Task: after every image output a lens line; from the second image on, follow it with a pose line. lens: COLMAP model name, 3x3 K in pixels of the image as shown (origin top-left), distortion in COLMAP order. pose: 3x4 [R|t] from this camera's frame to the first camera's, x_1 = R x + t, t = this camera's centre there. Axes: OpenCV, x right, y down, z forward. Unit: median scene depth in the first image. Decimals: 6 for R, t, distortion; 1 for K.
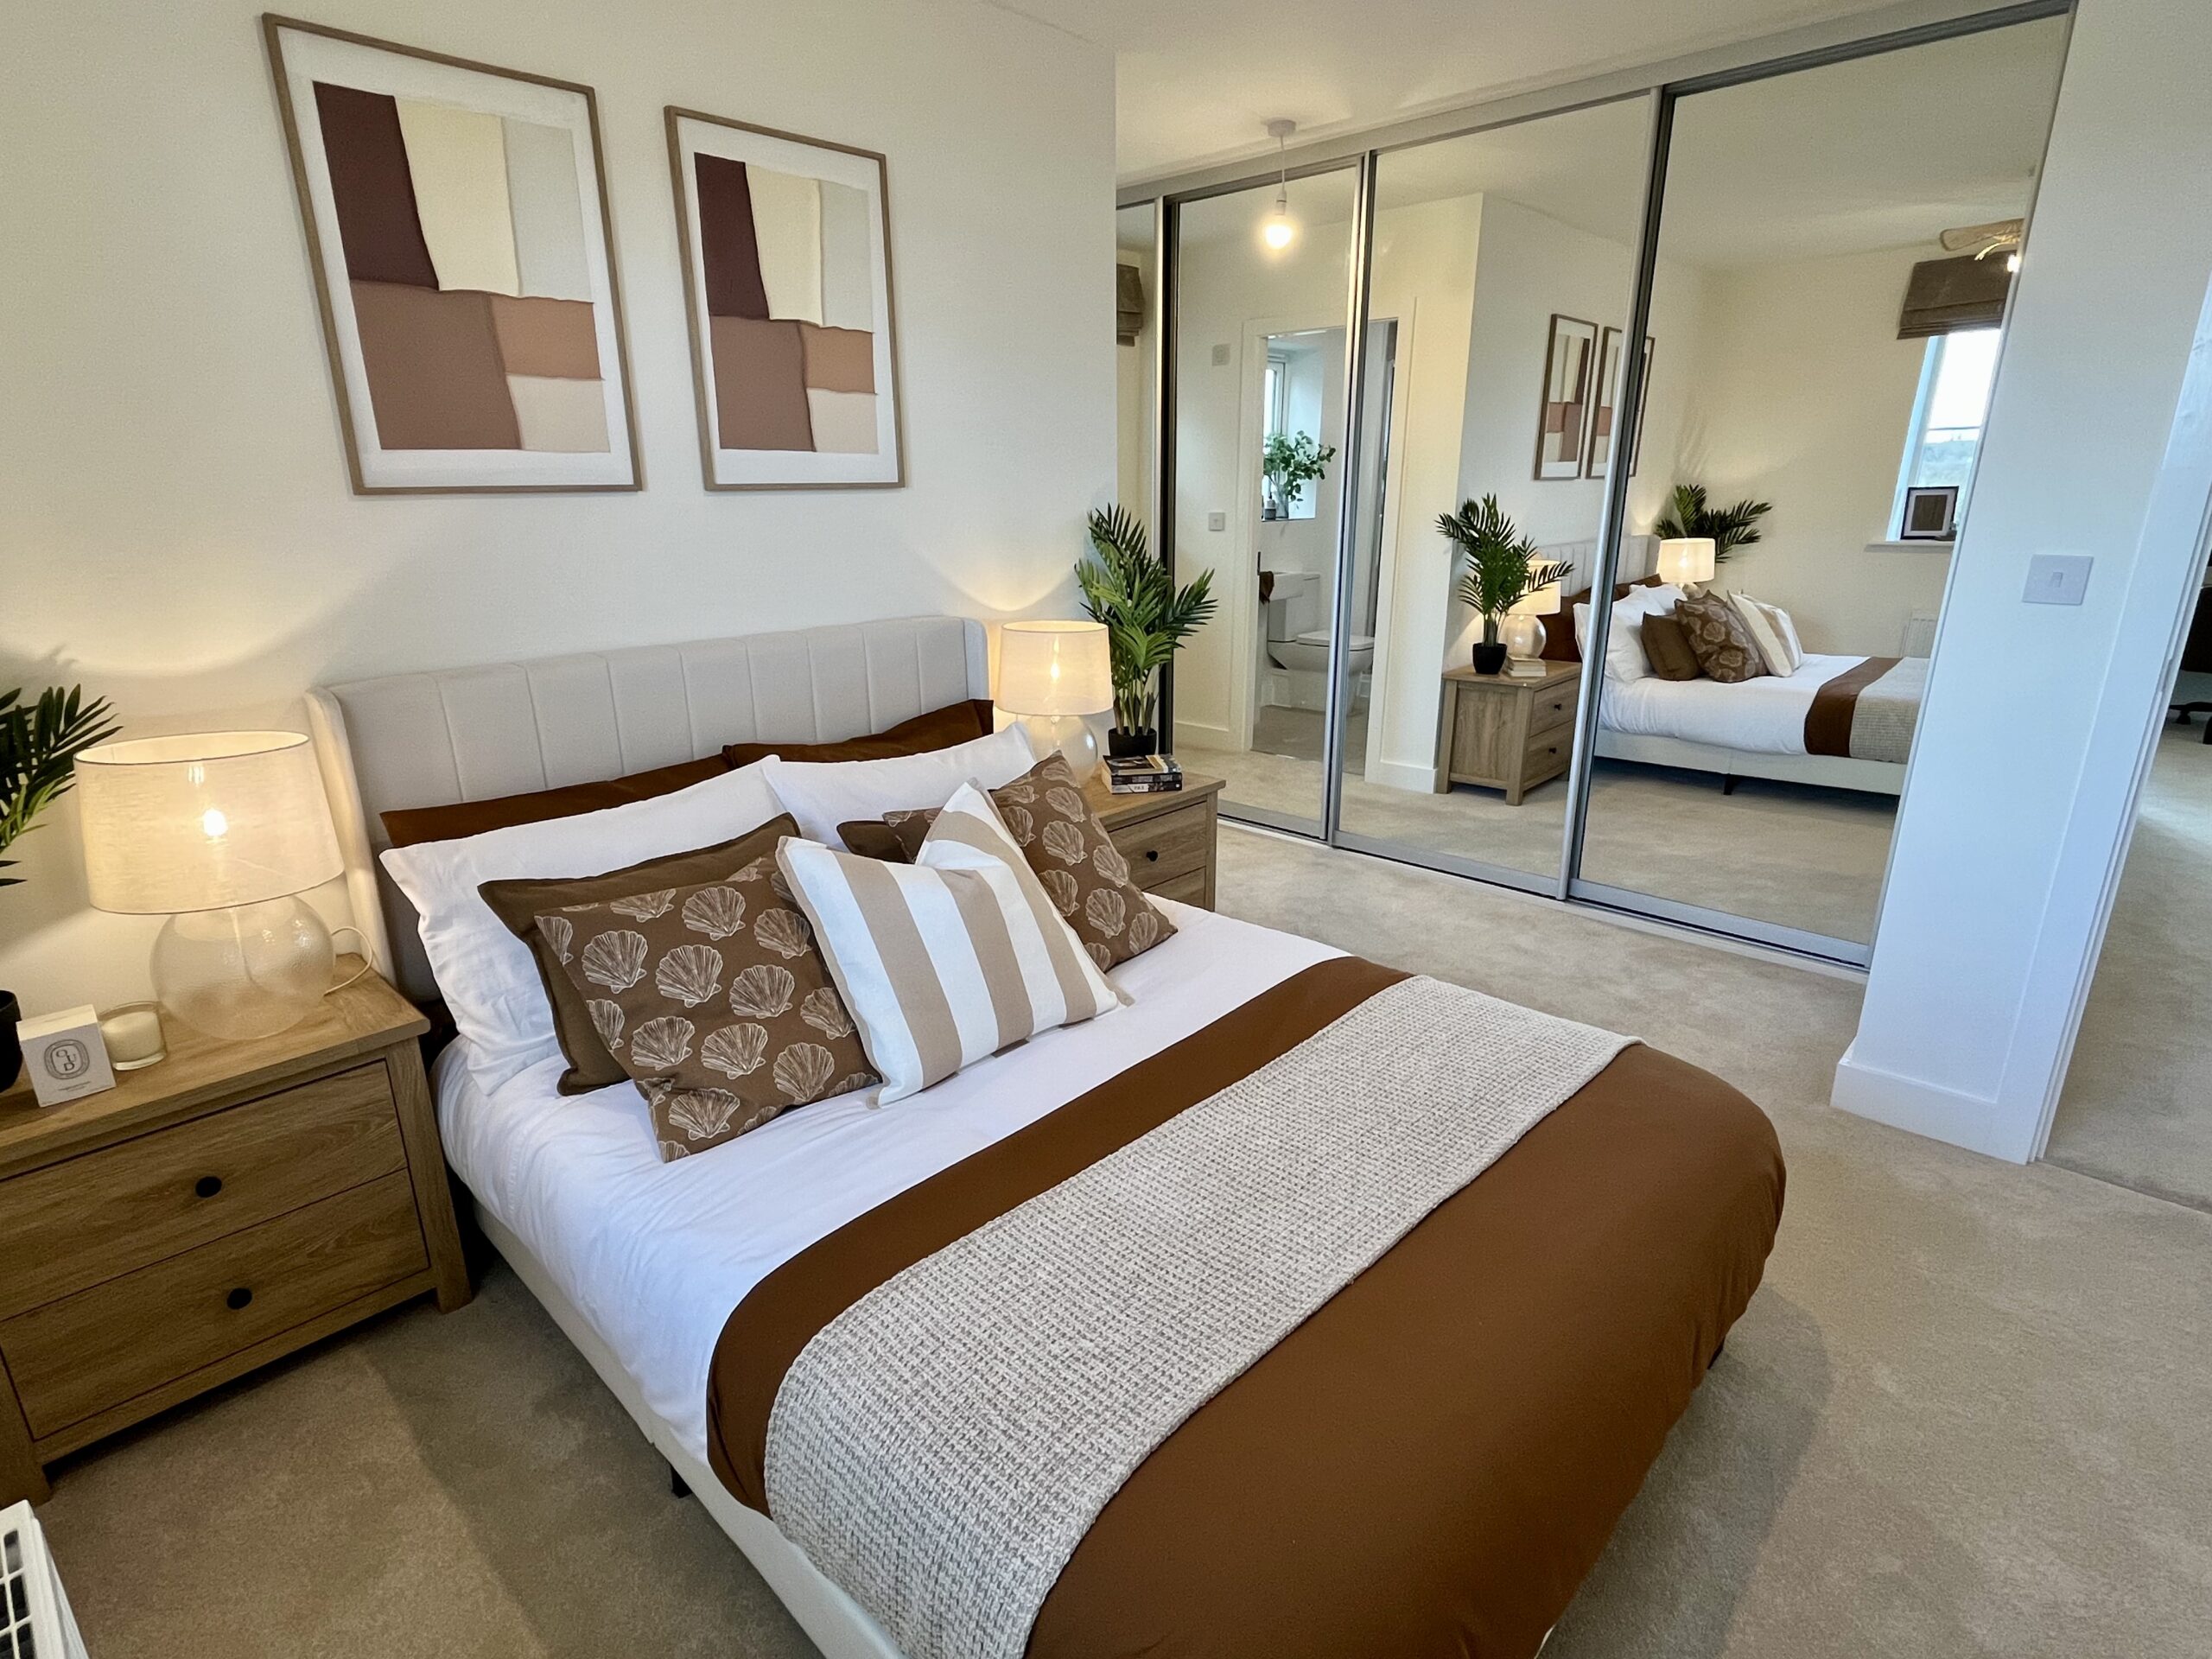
lens RADIAL K [[1127.9, 0, 1090.2], [0, 1127.9, 831.8], [0, 0, 1]] dist [-0.002259, 0.000702]
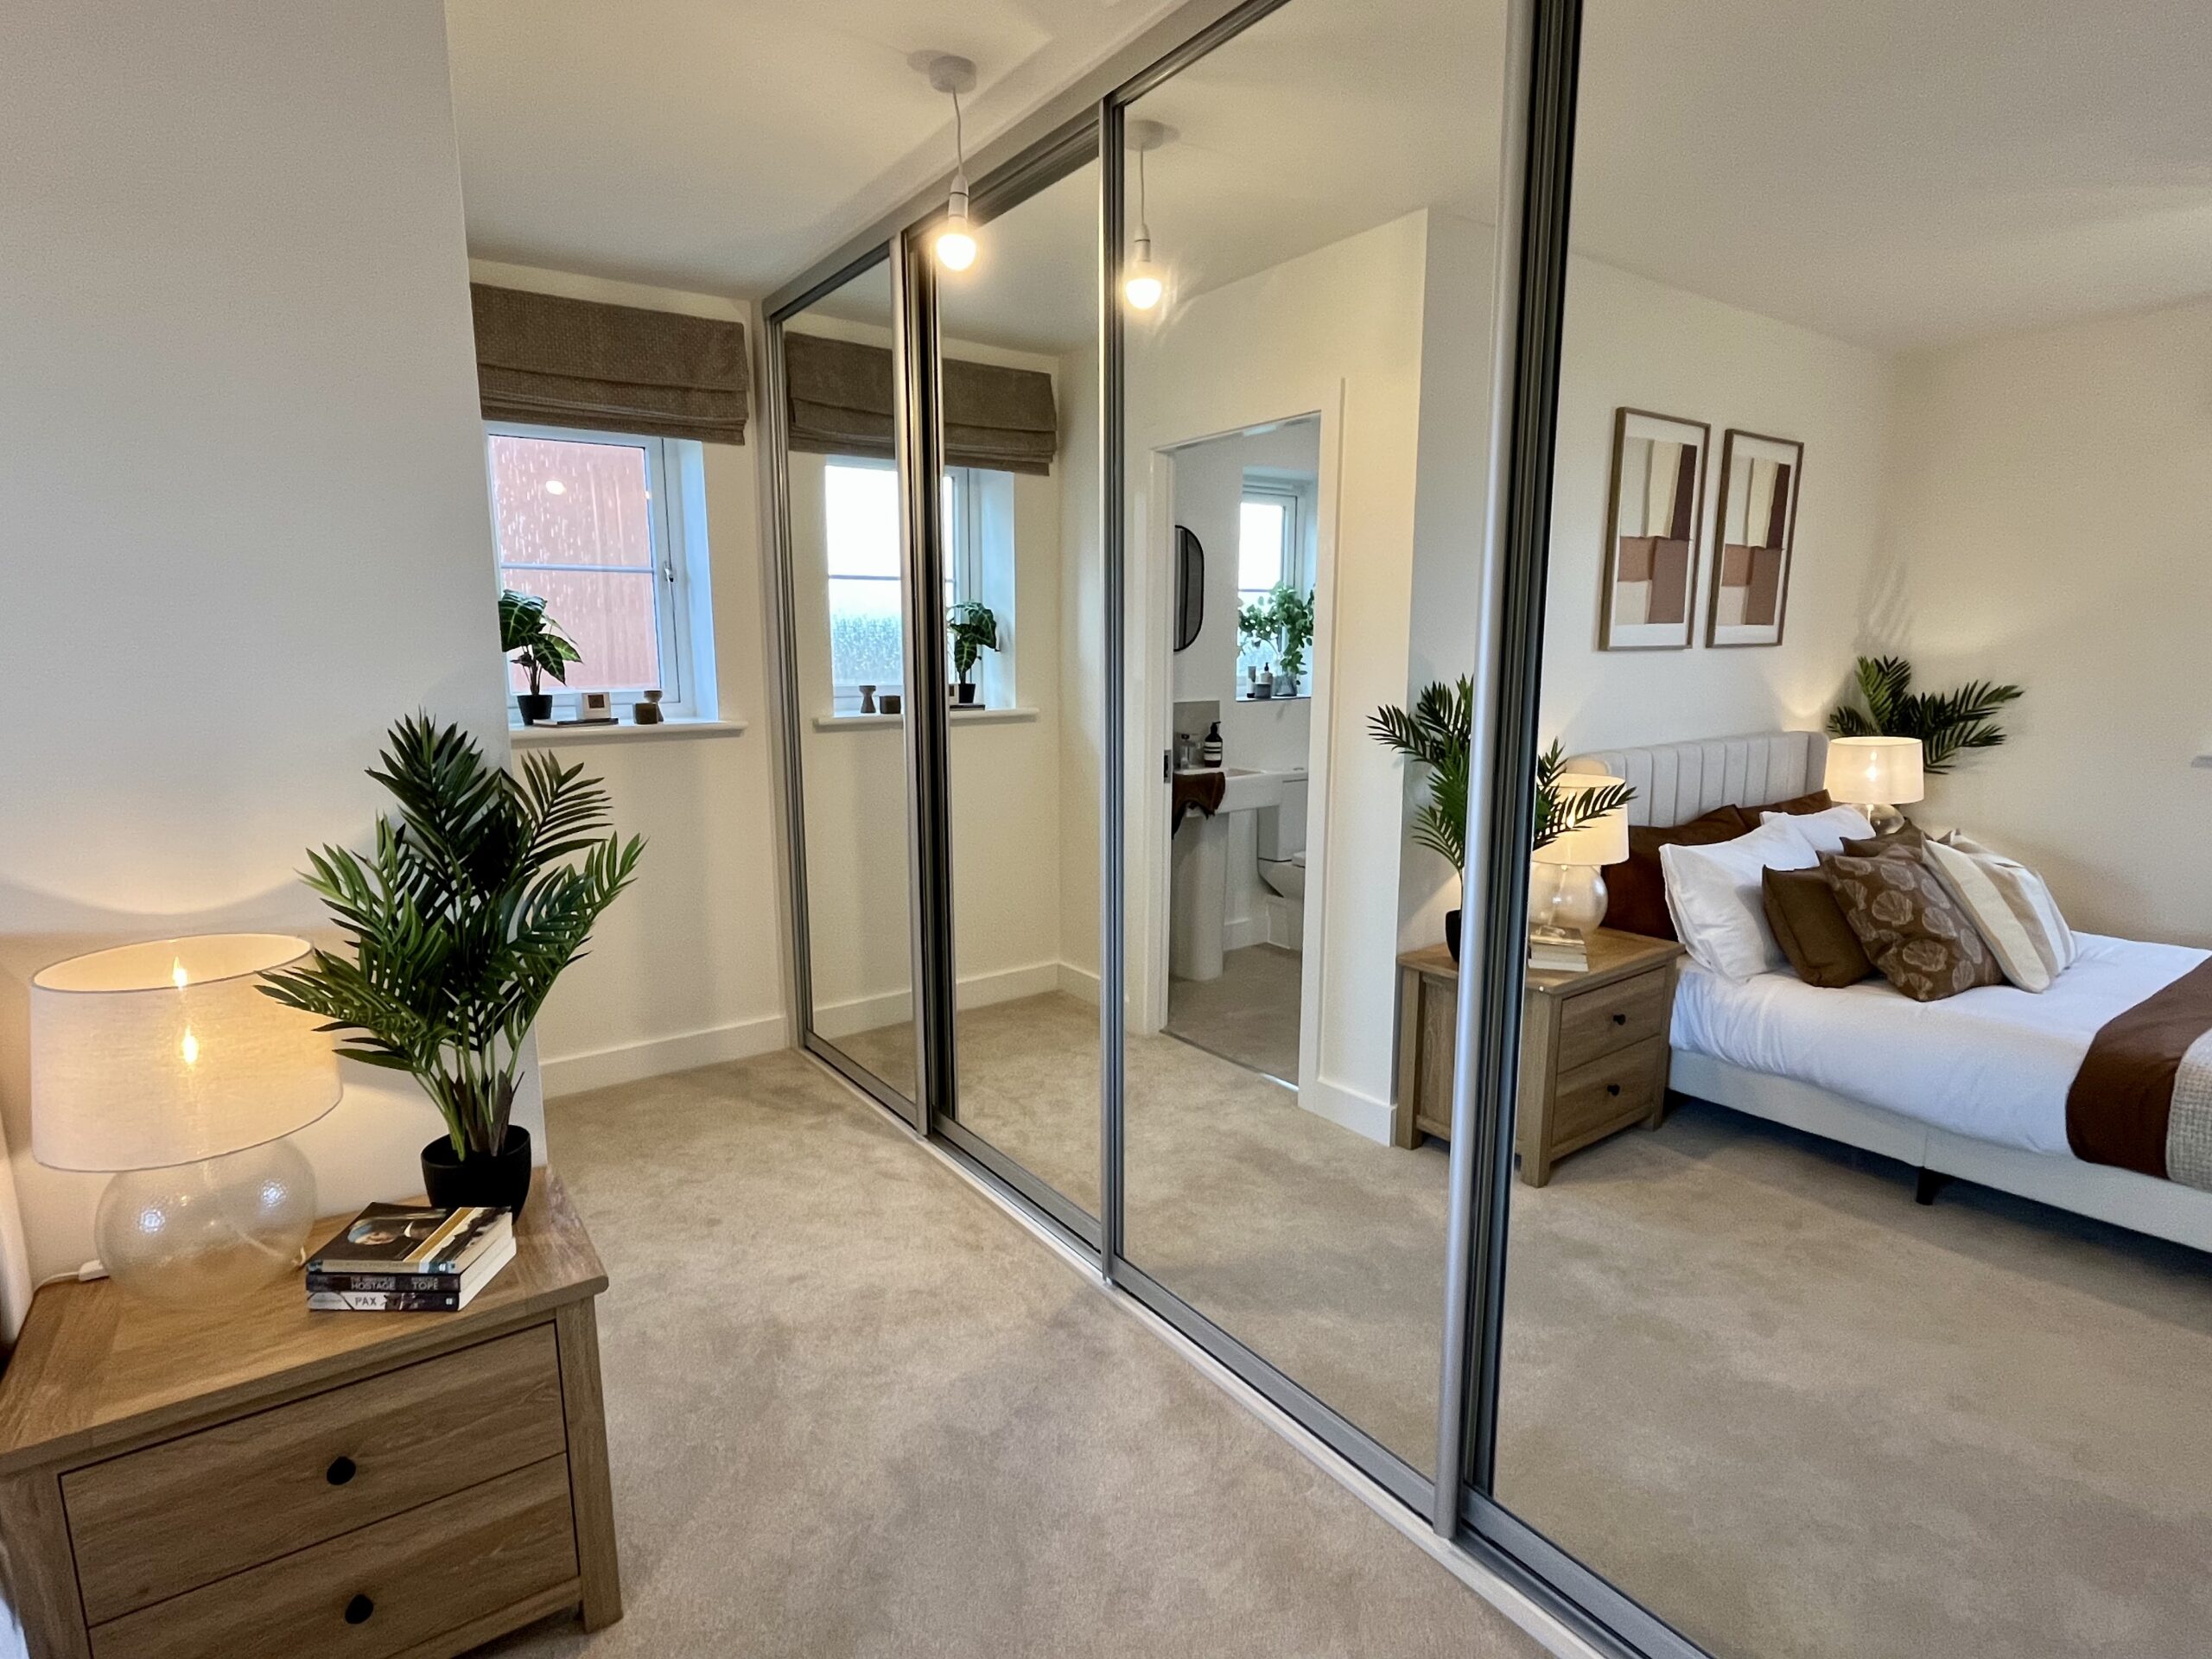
lens RADIAL K [[1127.9, 0, 1093.0], [0, 1127.9, 834.0], [0, 0, 1]] dist [-0.002259, 0.000702]
pose [[0.980694, 0.036576, -0.192096, 0.265074], [-0.061105, 0.990478, -0.123365, -0.120437], [0.185755, 0.132722, 0.973591, 0.359726]]
